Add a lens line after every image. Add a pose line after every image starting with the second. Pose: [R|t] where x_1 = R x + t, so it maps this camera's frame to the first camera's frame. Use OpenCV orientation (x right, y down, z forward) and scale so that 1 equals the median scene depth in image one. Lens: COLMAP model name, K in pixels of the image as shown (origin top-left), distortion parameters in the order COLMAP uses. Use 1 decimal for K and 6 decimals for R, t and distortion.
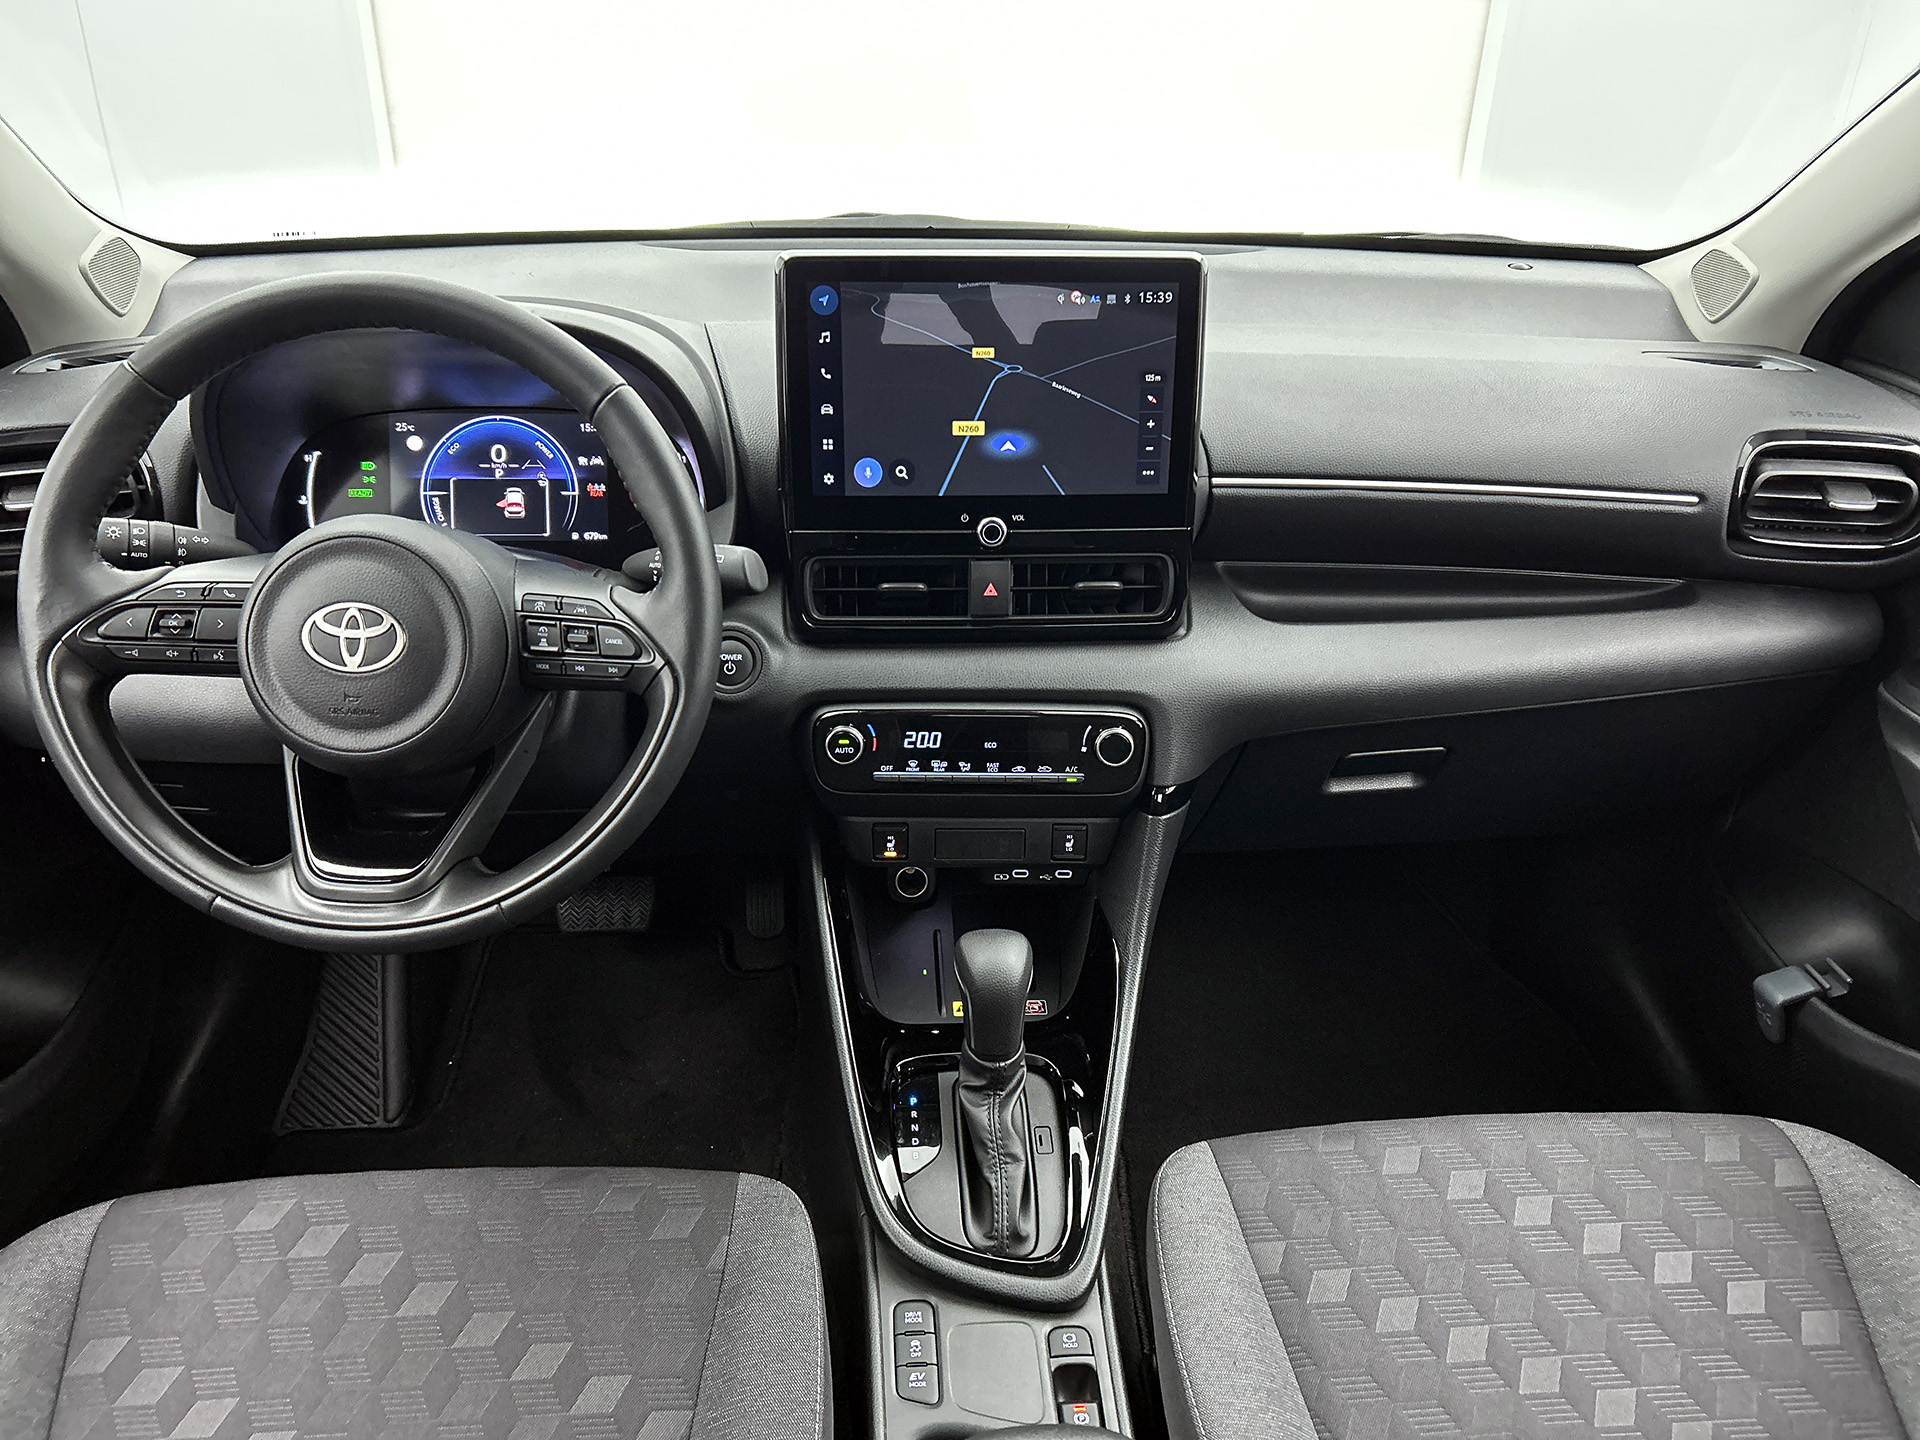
lens RADIAL K [[1483.2, 0, 964.6], [0, 1483.2, 735.7], [0, 0, 1]] dist [0.052402, -0.053526]
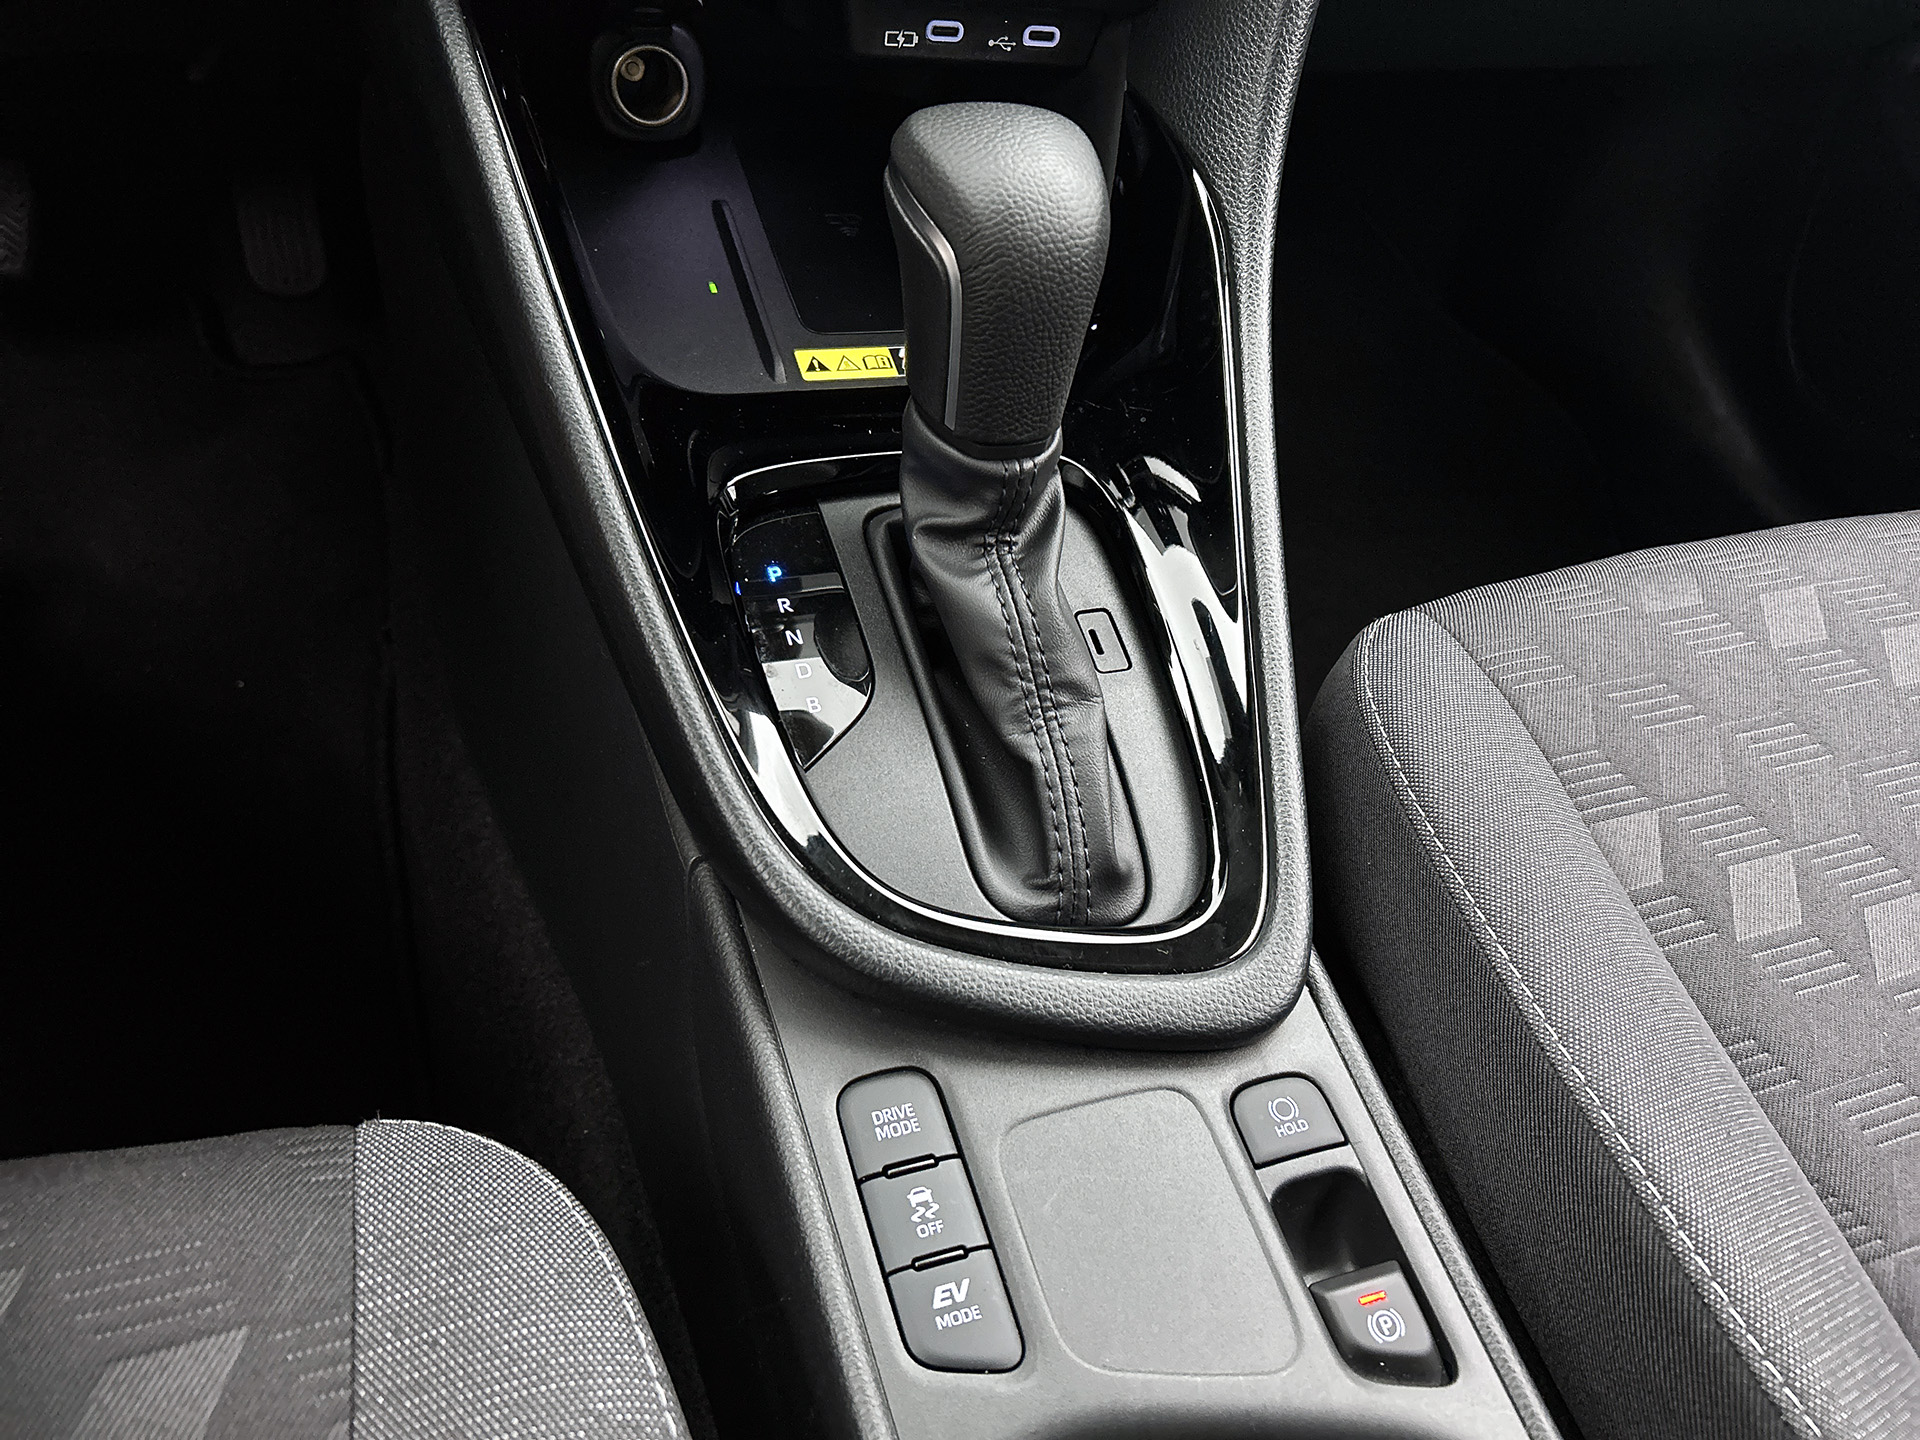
lens RADIAL K [[1483.2, 0, 986.0], [0, 1483.2, 691.2], [0, 0, 1]] dist [0.052402, -0.053526]
pose [[0.952336, -0.091582, 0.290978, -0.097637], [-0.006176, 0.947886, 0.318550, 0.144371], [-0.304987, -0.305163, 0.902141, 0.597447]]
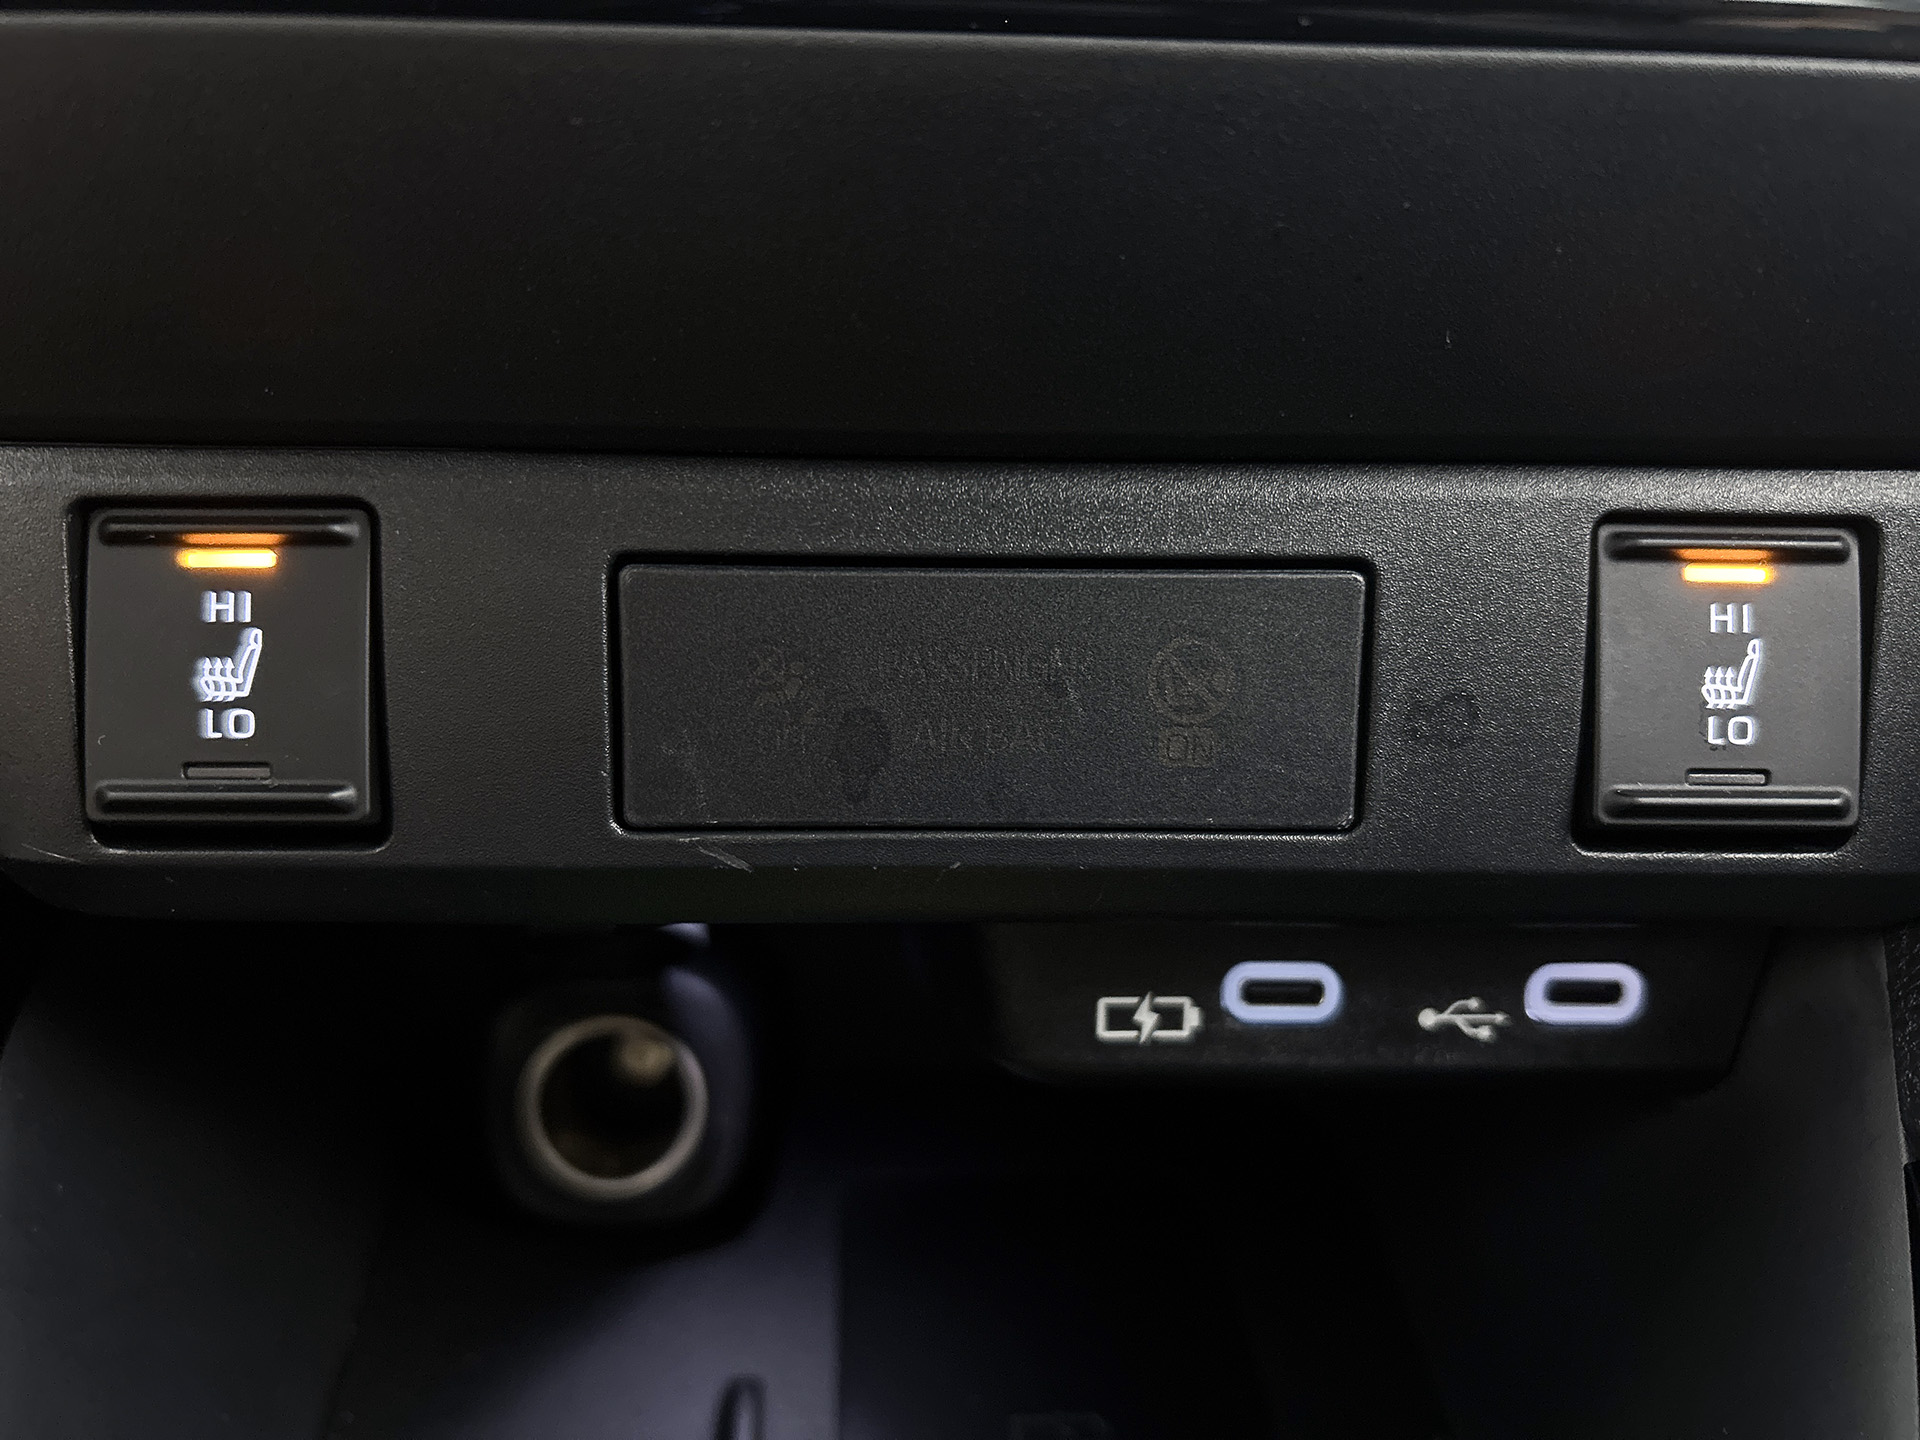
lens RADIAL K [[1483.2, 0, 948.4], [0, 1483.2, 702.2], [0, 0, 1]] dist [0.052402, -0.053526]
pose [[0.999998, -0.001742, 0.000142, 0.006433], [0.001725, 0.970559, -0.240858, 0.107137], [0.000282, 0.240857, 0.970560, 0.915372]]
